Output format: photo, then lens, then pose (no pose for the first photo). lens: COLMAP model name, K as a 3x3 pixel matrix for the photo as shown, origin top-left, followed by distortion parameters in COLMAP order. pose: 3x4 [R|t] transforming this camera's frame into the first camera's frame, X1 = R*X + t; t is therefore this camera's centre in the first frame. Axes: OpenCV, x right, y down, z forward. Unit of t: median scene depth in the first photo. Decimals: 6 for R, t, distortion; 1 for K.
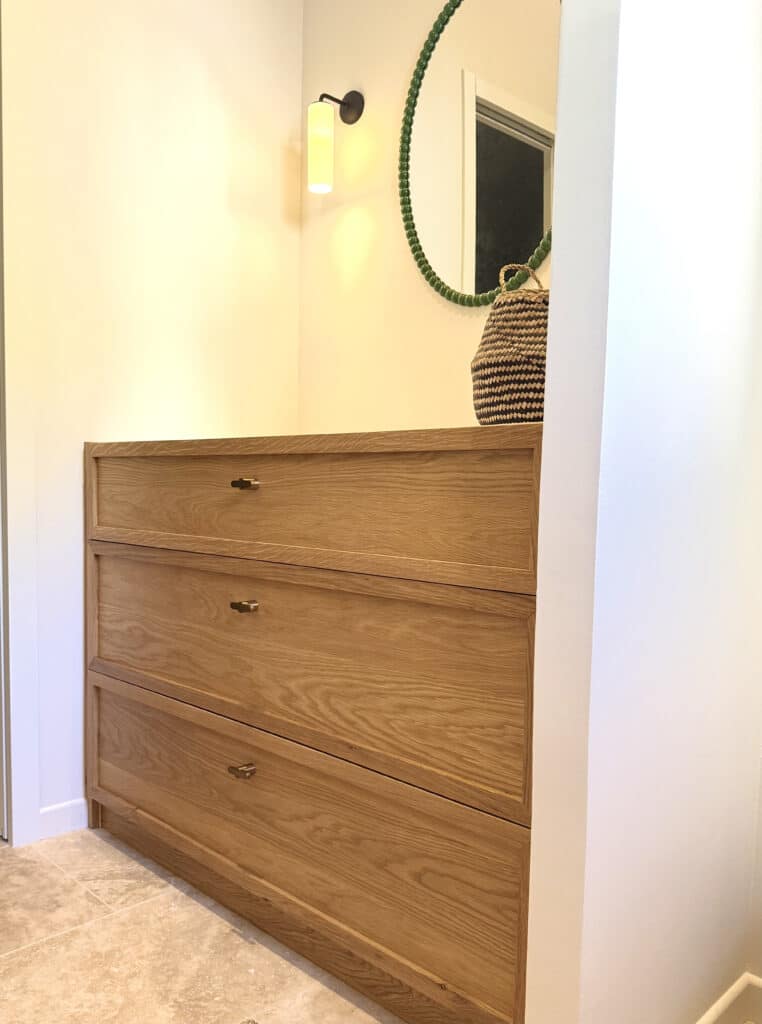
lens RADIAL K [[831.3, 0, 347.8], [0, 831.3, 530.9], [0, 0, 1]] dist [0.017110, -0.000032]
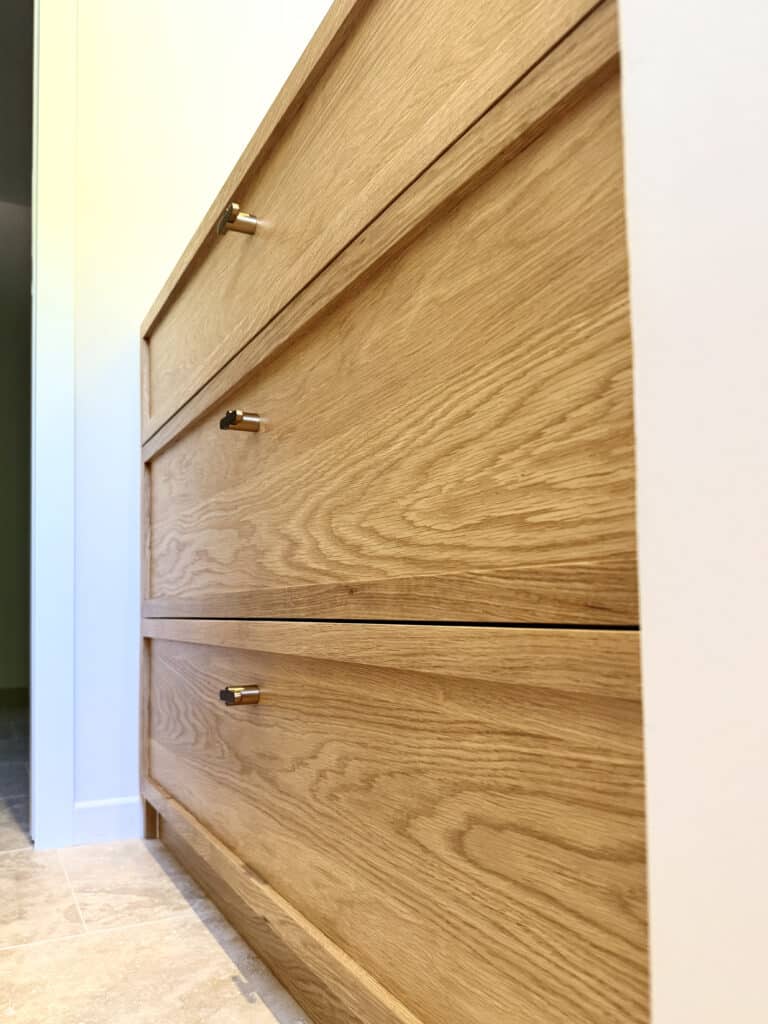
lens RADIAL K [[794.3, 0, 379.4], [0, 794.3, 567.2], [0, 0, 1]] dist [0.004845, -0.002506]
pose [[0.955311, -0.046956, -0.291850, 0.144474], [0.013512, 0.993208, -0.115569, 0.270763], [0.295294, 0.106461, 0.949456, 0.491471]]
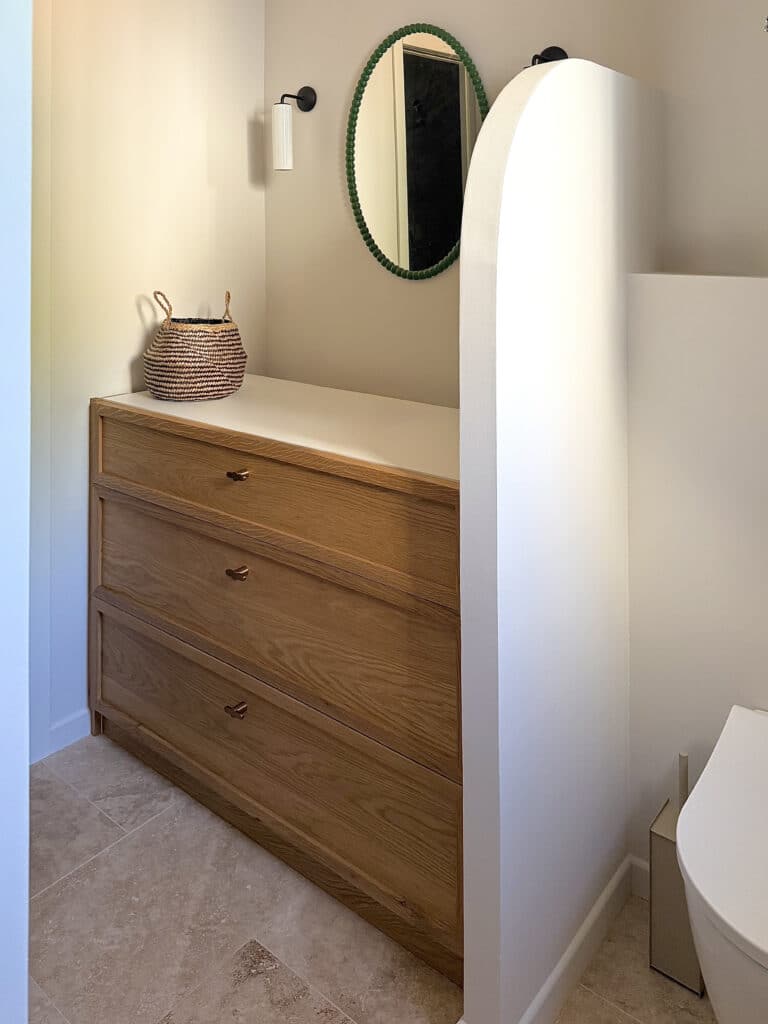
lens RADIAL K [[800.7, 0, 381.8], [0, 800.7, 209.5], [0, 0, 1]] dist [0.003179, 0.001131]
pose [[0.992937, -0.018313, 0.117220, -0.039131], [0.027856, 0.996382, -0.080298, -0.360135], [-0.115325, 0.082996, 0.989854, -0.274317]]
